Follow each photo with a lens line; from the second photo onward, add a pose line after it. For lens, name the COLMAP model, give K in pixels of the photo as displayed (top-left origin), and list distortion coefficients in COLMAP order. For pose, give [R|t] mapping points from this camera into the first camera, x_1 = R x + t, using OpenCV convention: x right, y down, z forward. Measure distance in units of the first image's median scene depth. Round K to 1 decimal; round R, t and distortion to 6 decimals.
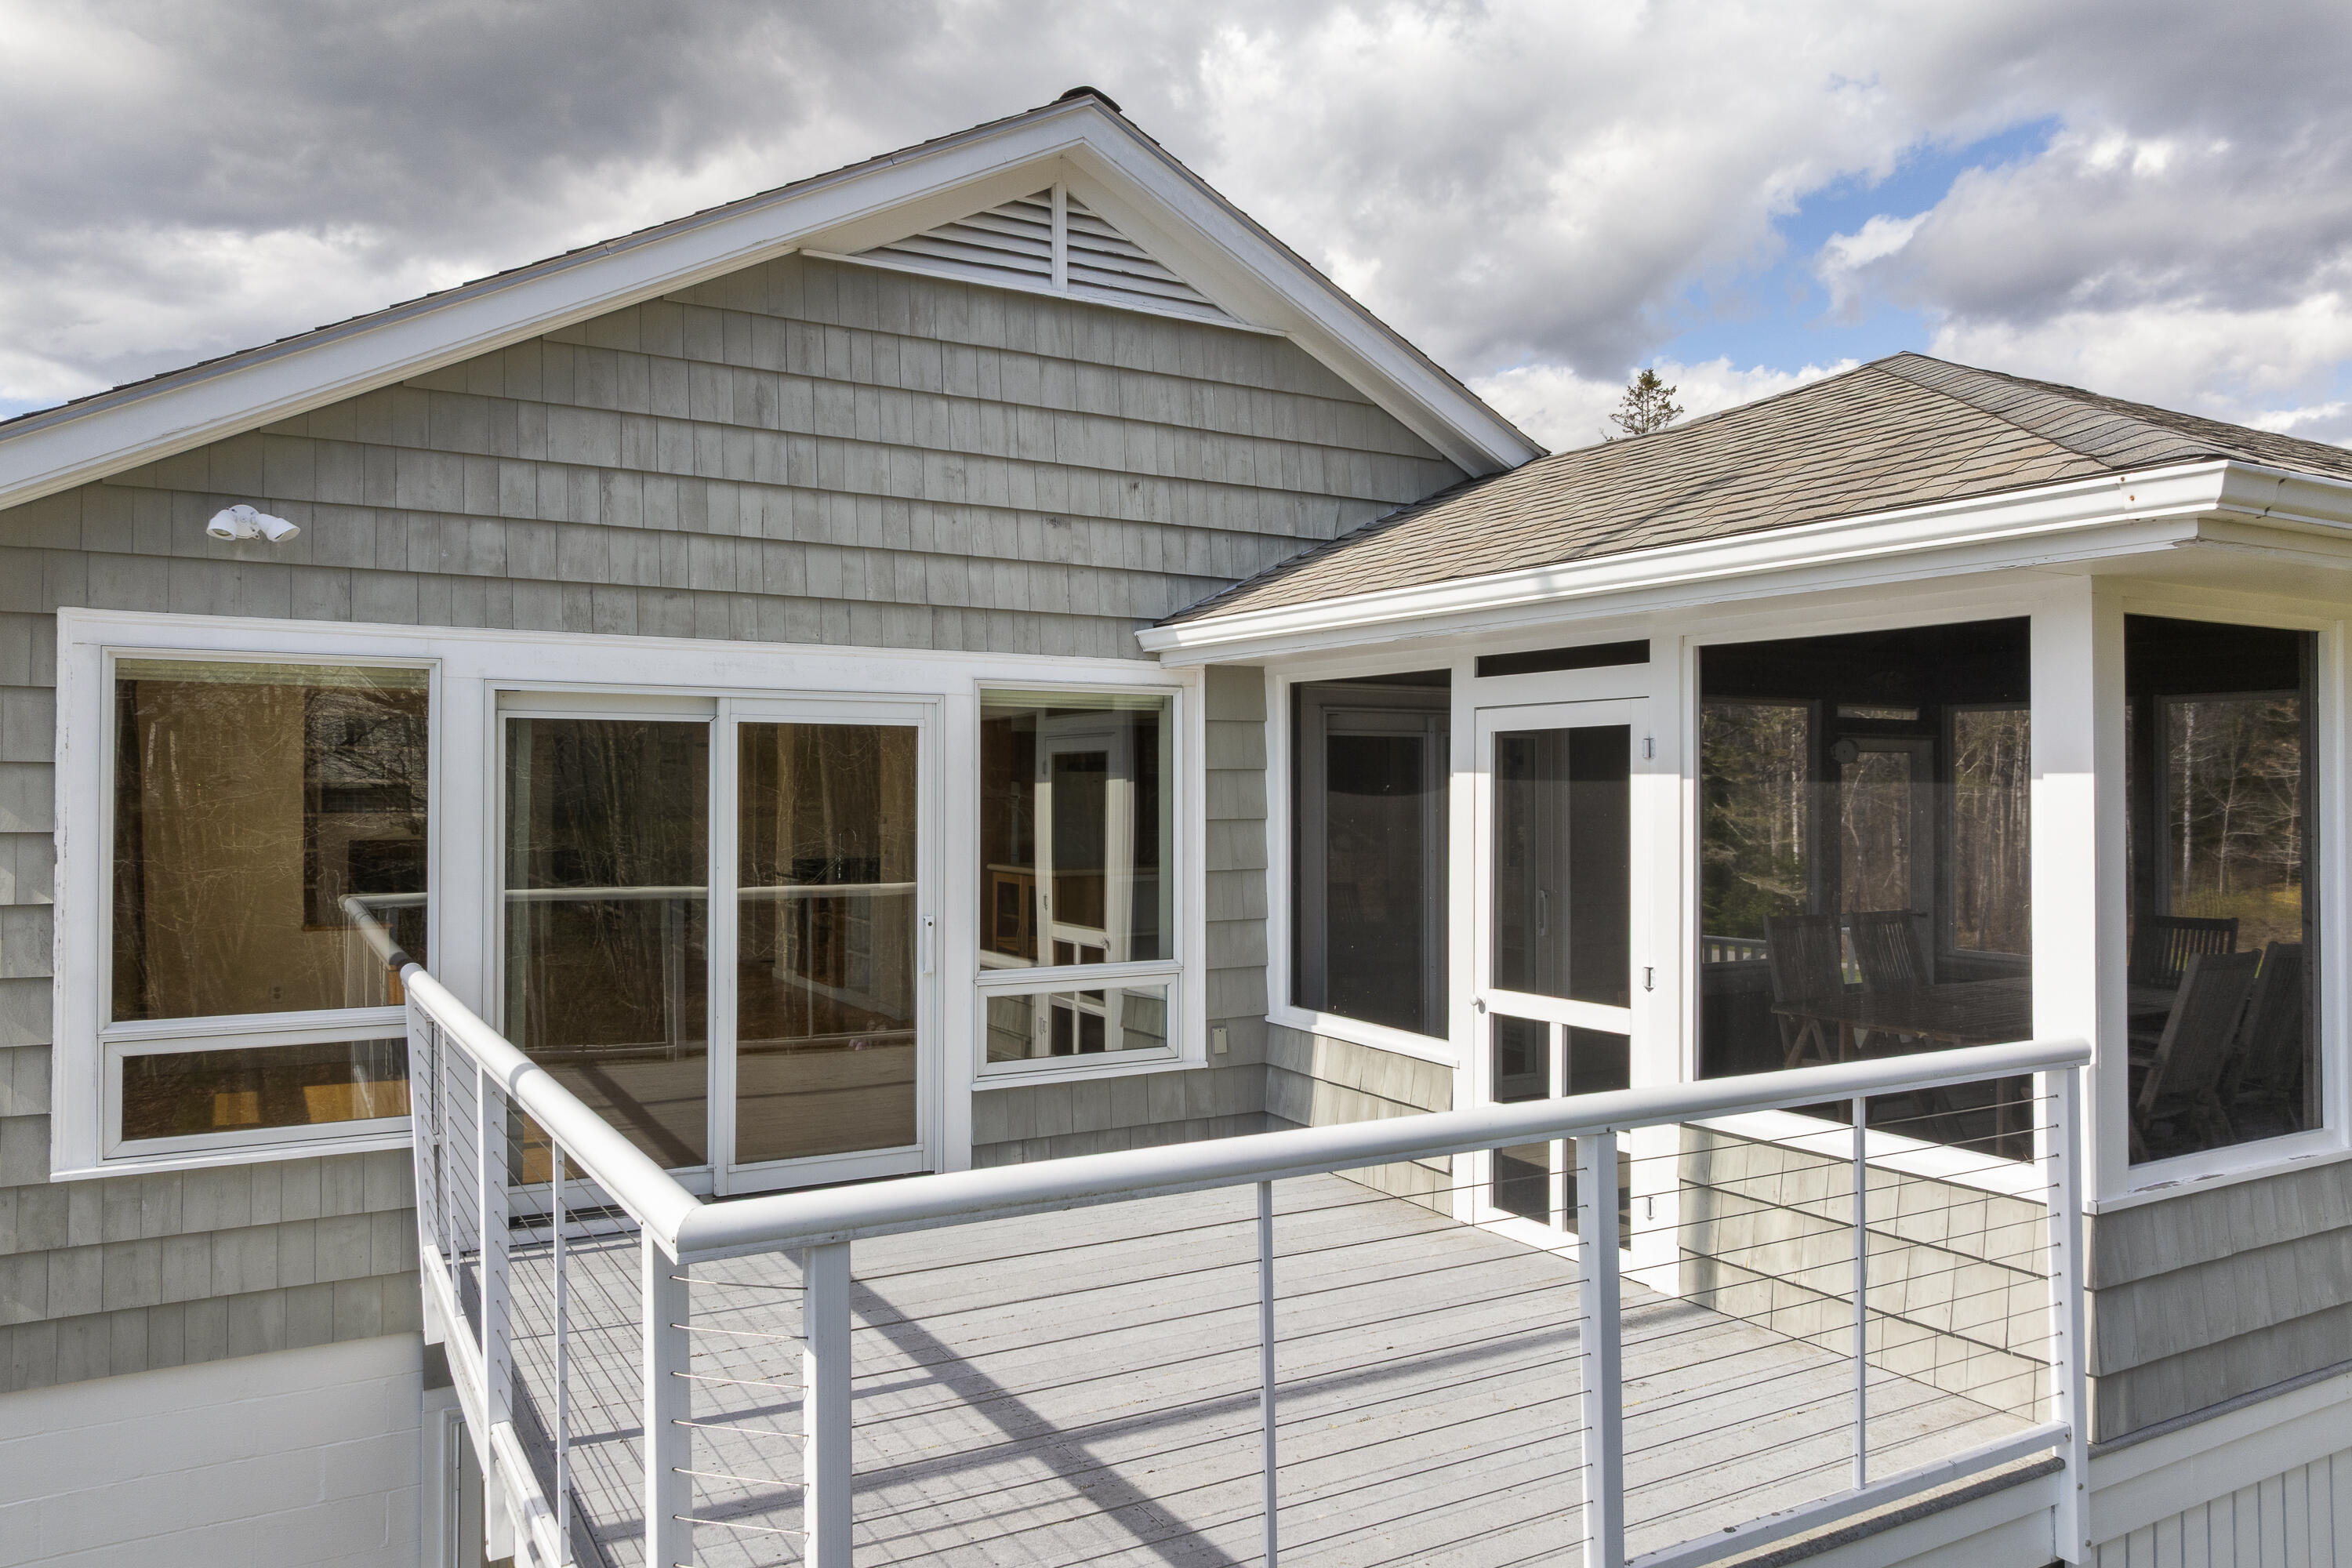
lens RADIAL K [[1627.2, 0, 1170.6], [0, 1627.2, 770.1], [0, 0, 1]] dist [-0.014456, 0.004203]
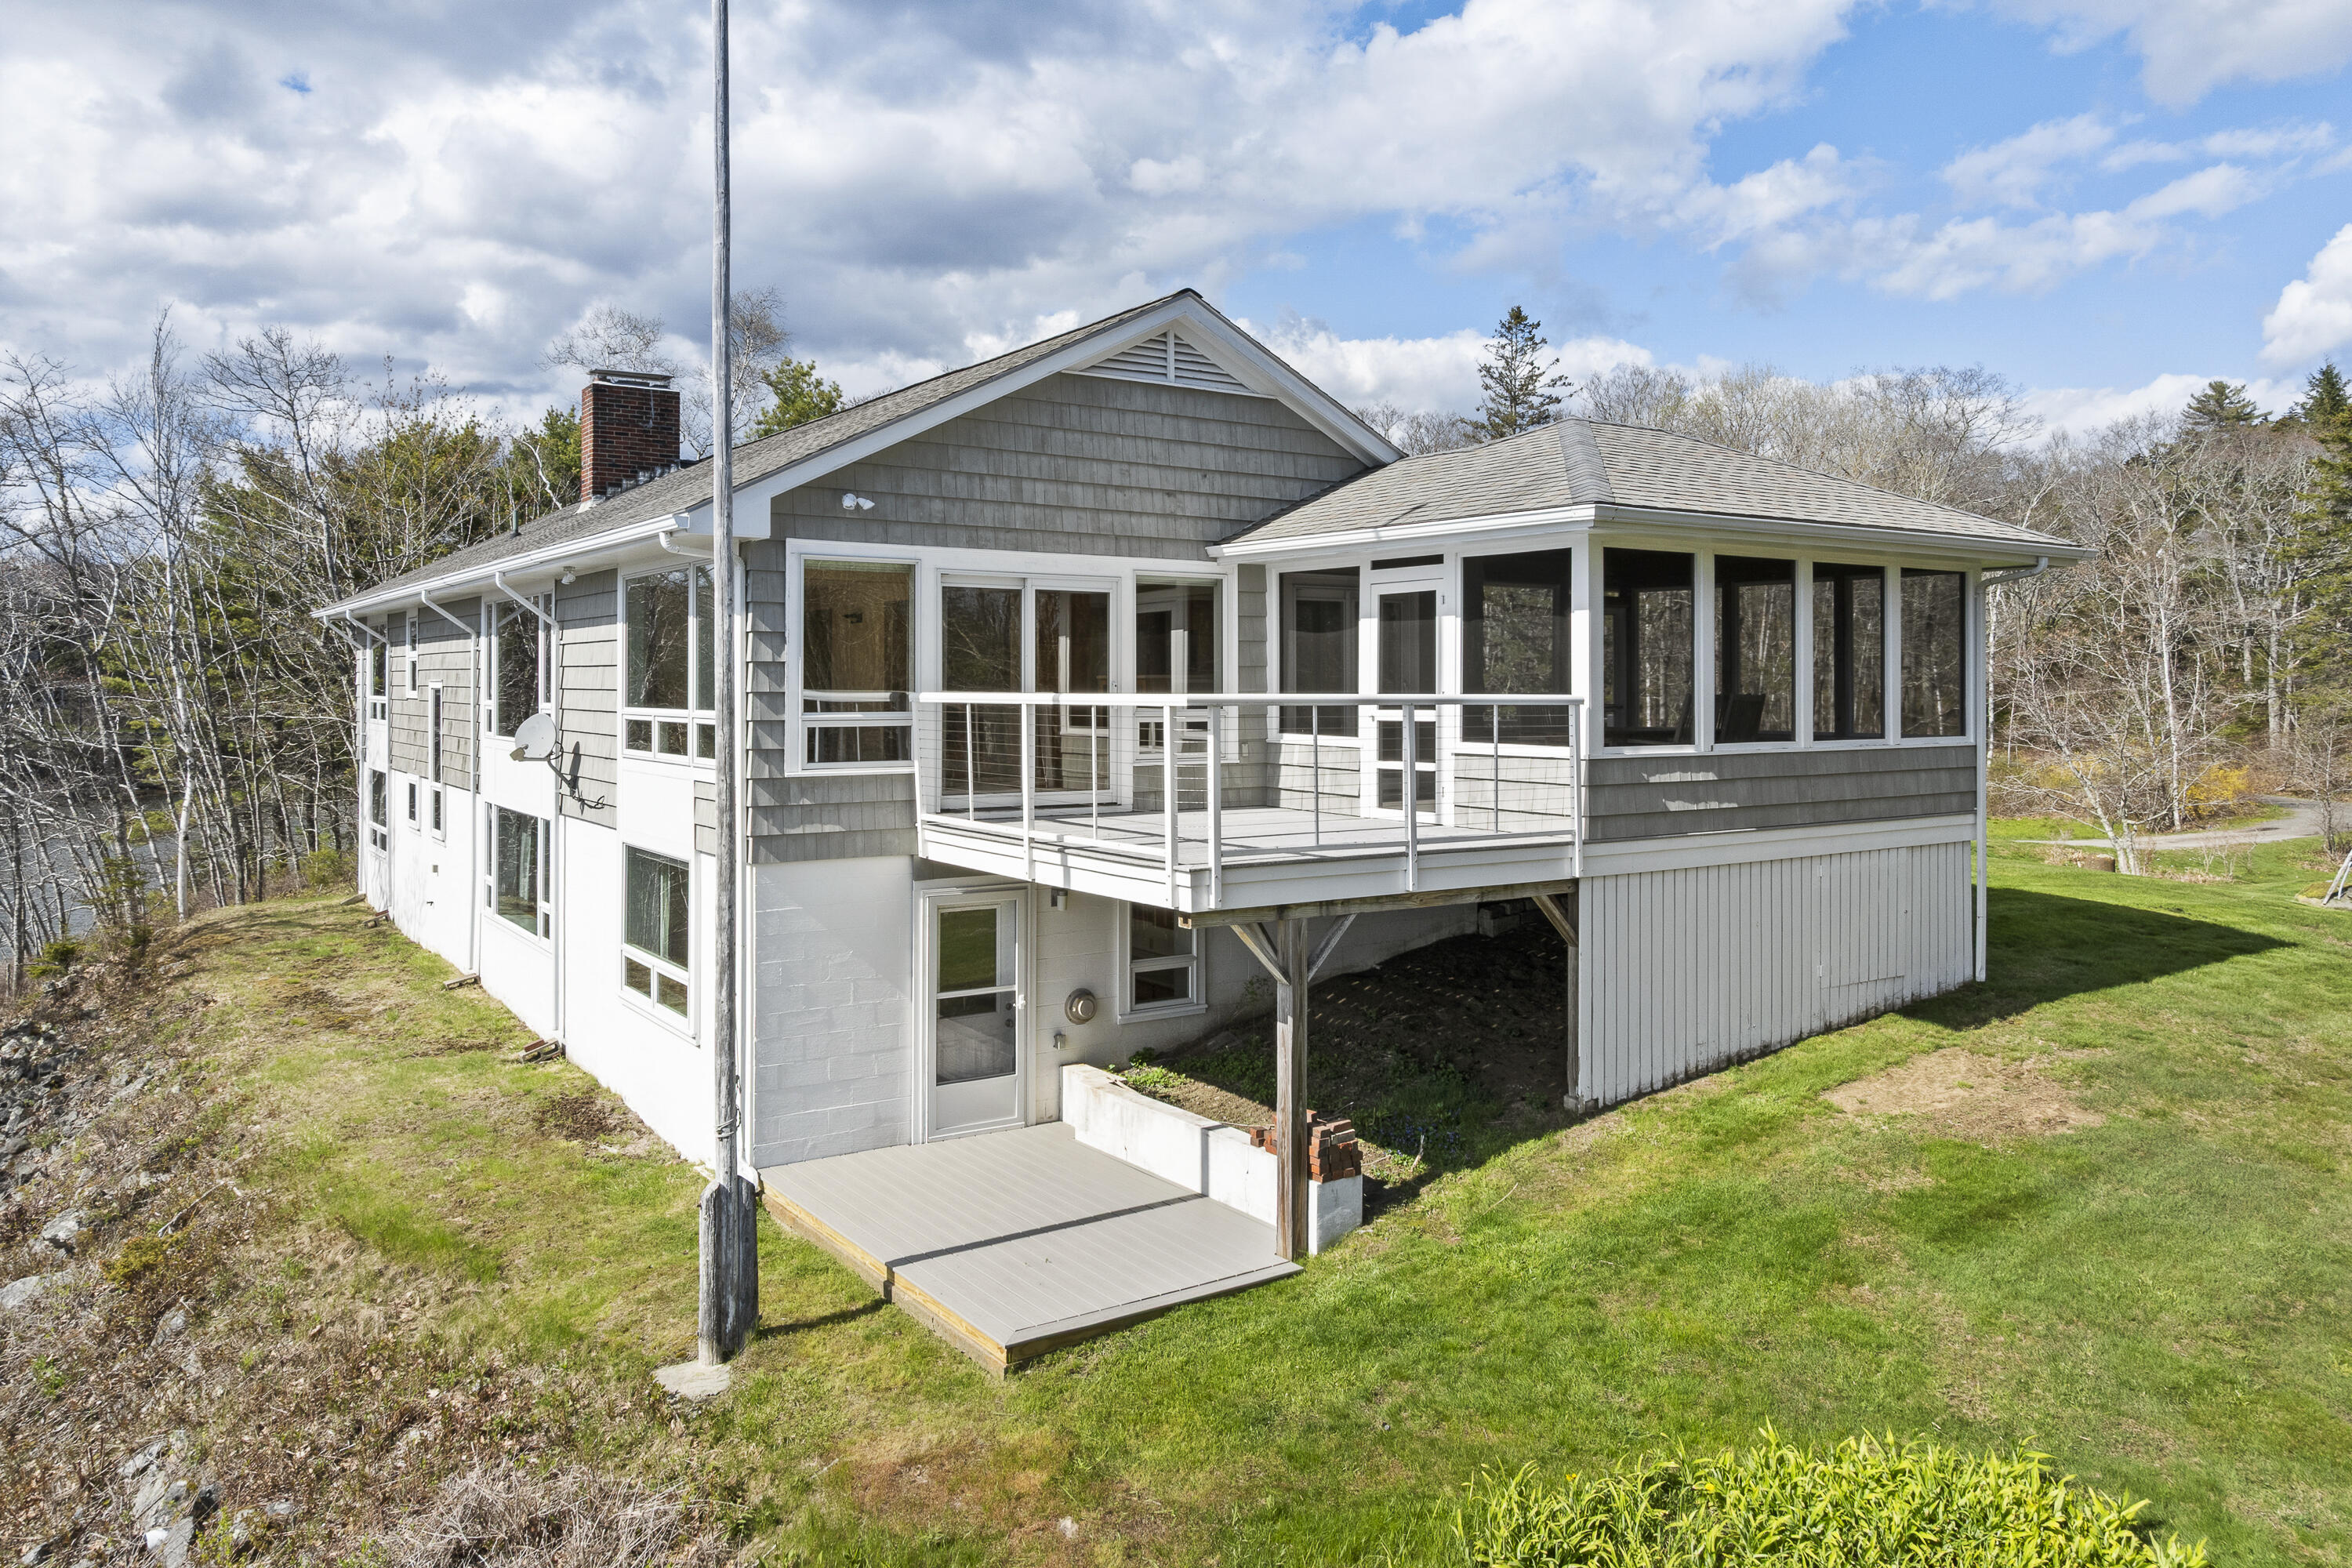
lens RADIAL K [[1628.6, 0, 1178.7], [0, 1628.6, 669.0], [0, 0, 1]] dist [-0.000379, 0.000860]
pose [[0.997530, -0.000049, 0.070248, -0.211437], [-0.000085, 0.999998, 0.001907, 0.067433], [-0.070248, -0.001908, 0.997528, -1.100827]]
